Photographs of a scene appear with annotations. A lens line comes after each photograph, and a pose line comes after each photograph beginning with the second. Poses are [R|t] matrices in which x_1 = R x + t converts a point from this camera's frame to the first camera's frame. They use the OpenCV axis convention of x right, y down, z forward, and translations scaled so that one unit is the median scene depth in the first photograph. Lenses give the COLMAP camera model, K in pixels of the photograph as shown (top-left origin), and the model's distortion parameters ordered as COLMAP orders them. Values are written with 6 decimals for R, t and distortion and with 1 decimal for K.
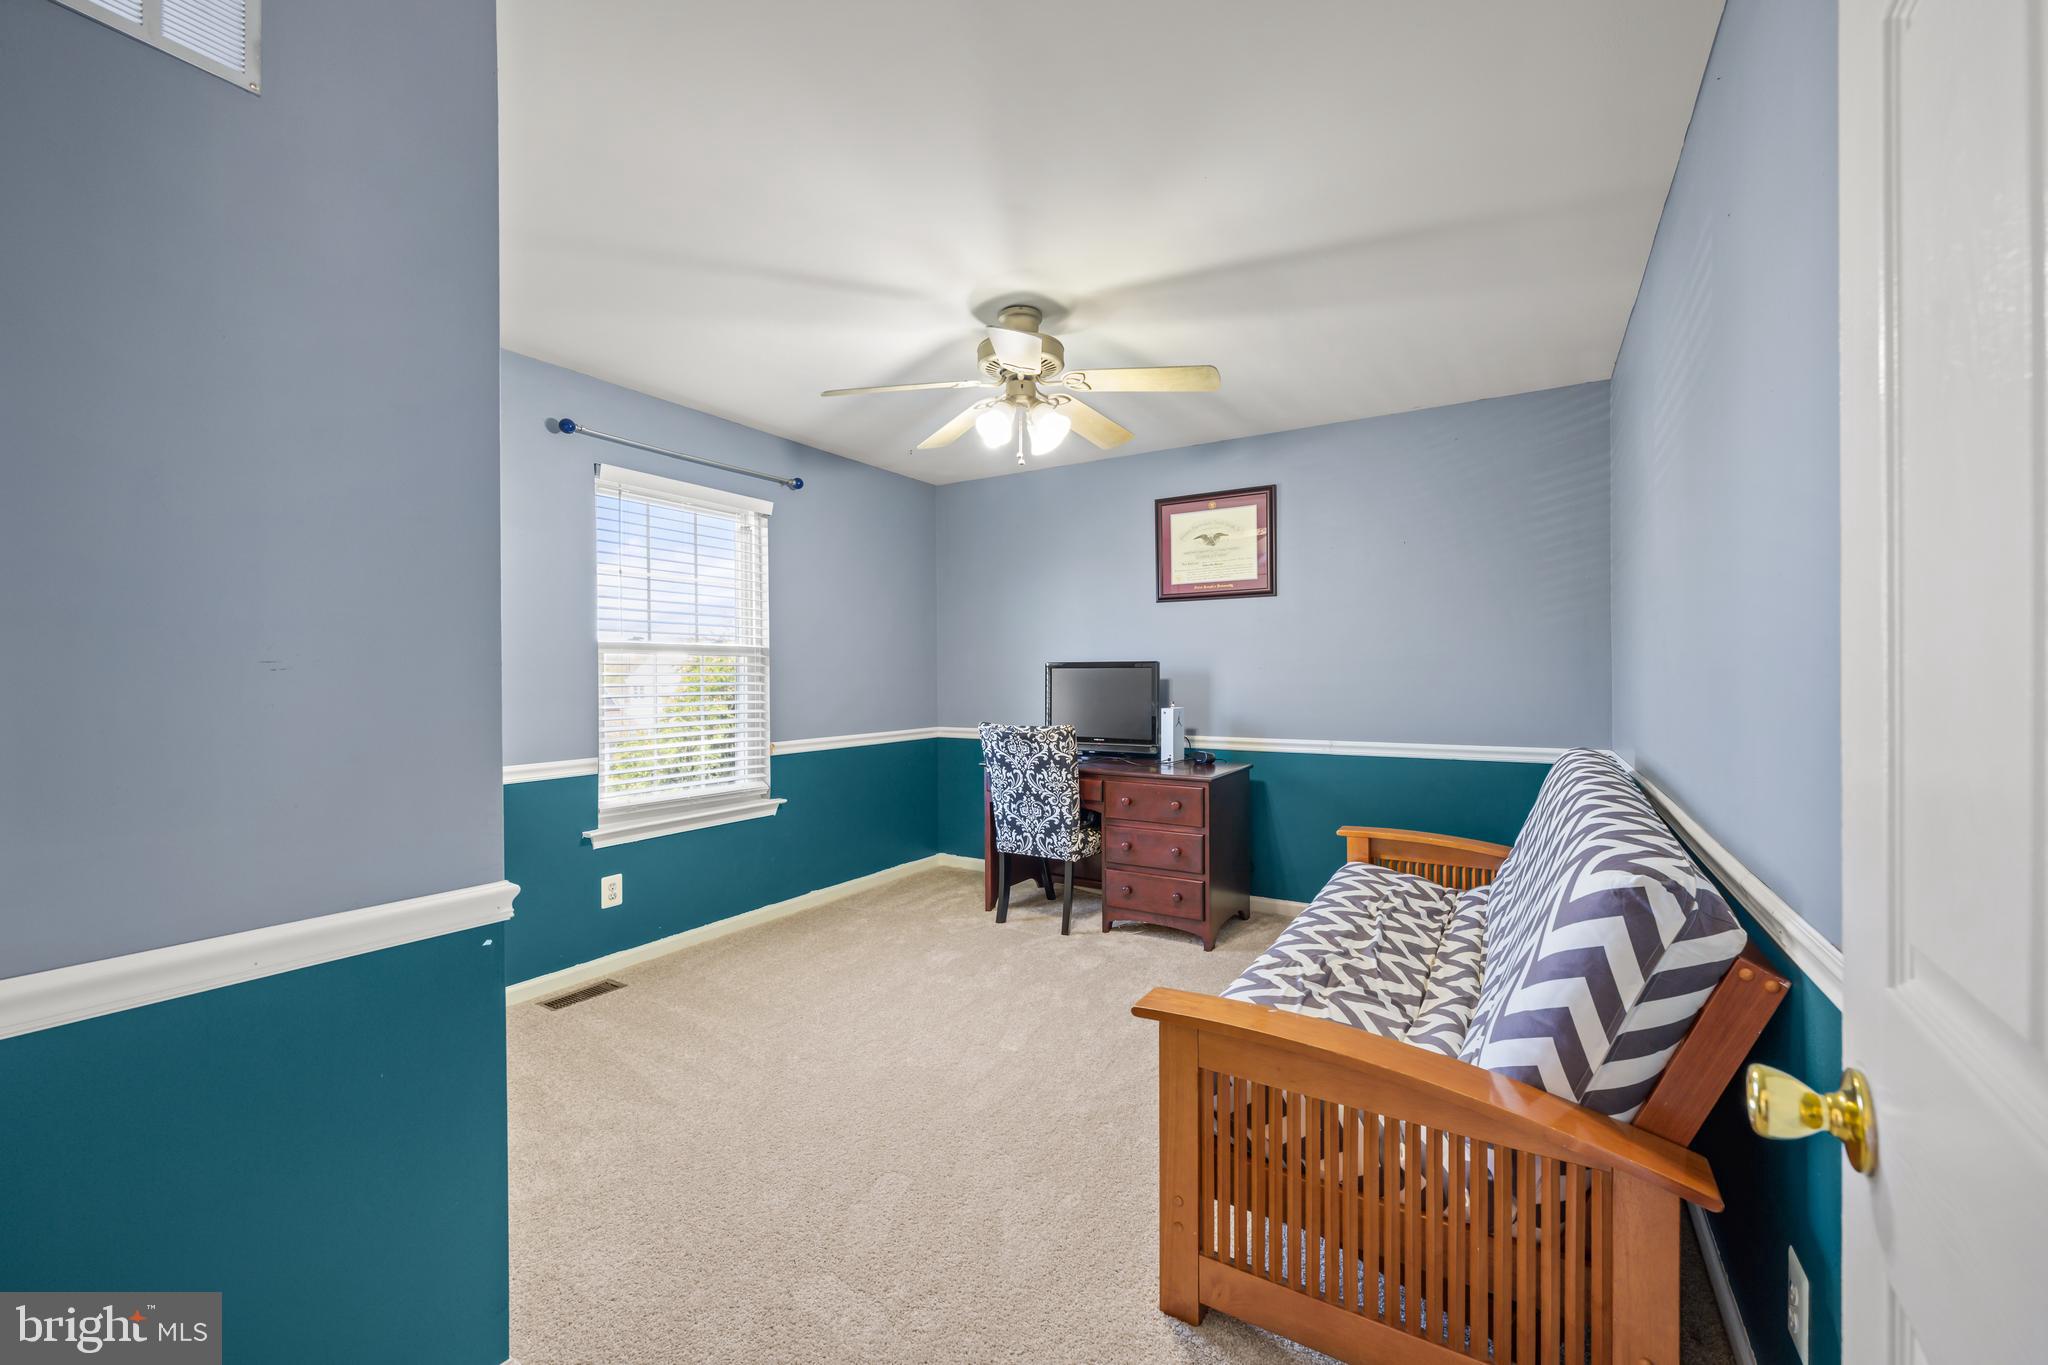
lens RADIAL K [[807.5, 0, 1024.0], [0, 807.5, 682.5], [0, 0, 1]] dist [-0.000107, 0.000144]
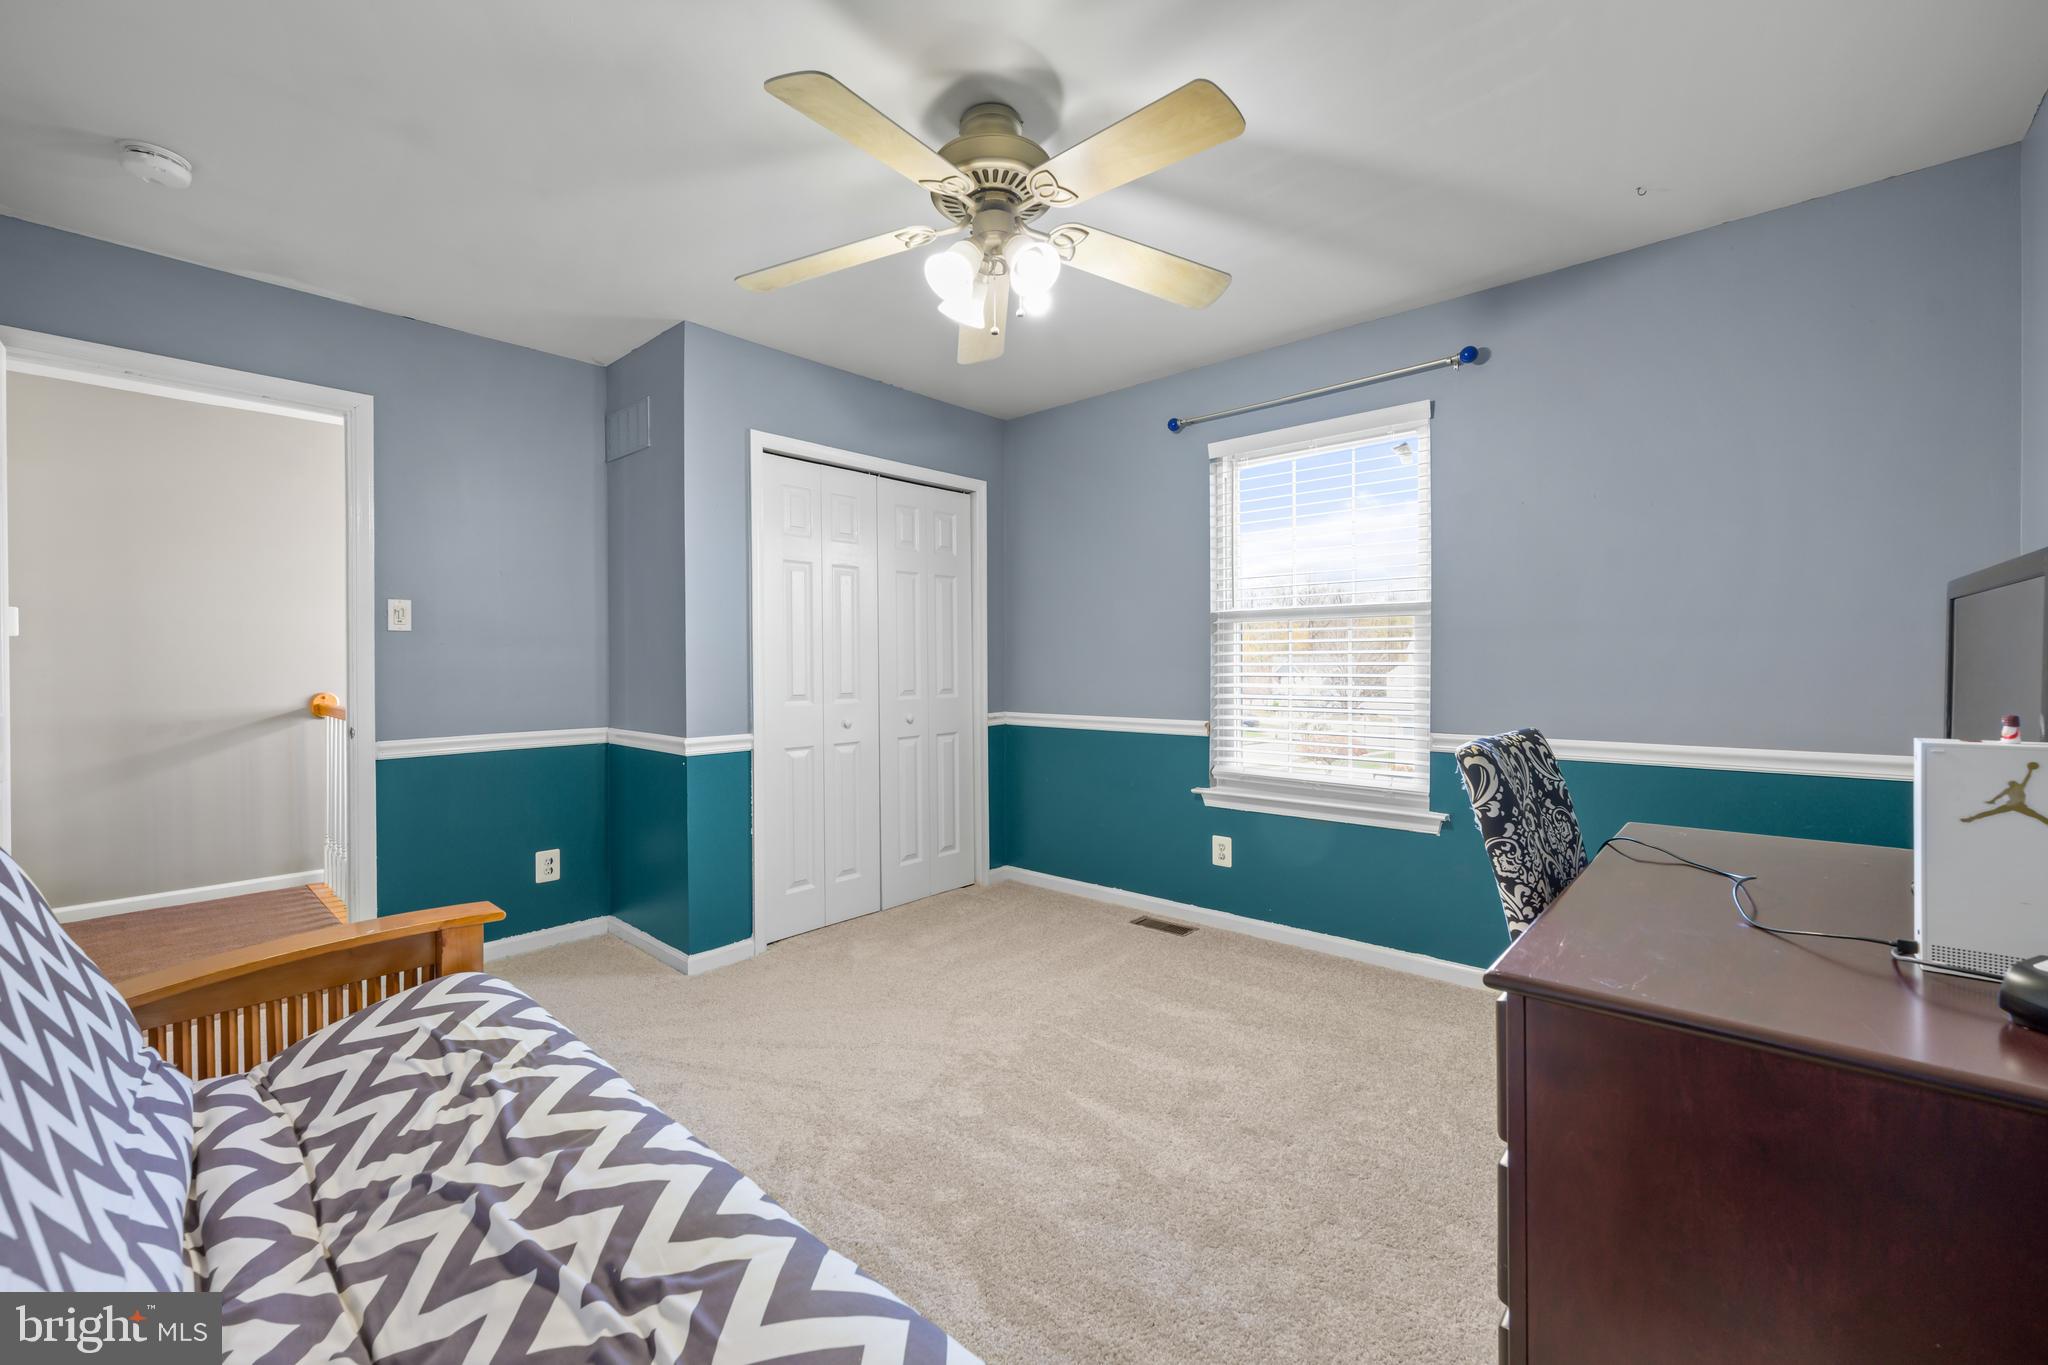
lens RADIAL K [[807.5, 0, 1024.0], [0, 807.5, 682.5], [0, 0, 1]] dist [-0.000107, 0.000144]
pose [[-0.153448, 0.029888, -0.987705, 0.554890], [-0.003123, 0.999523, 0.030731, 0.009169], [0.988152, 0.007800, -0.153281, 0.909069]]
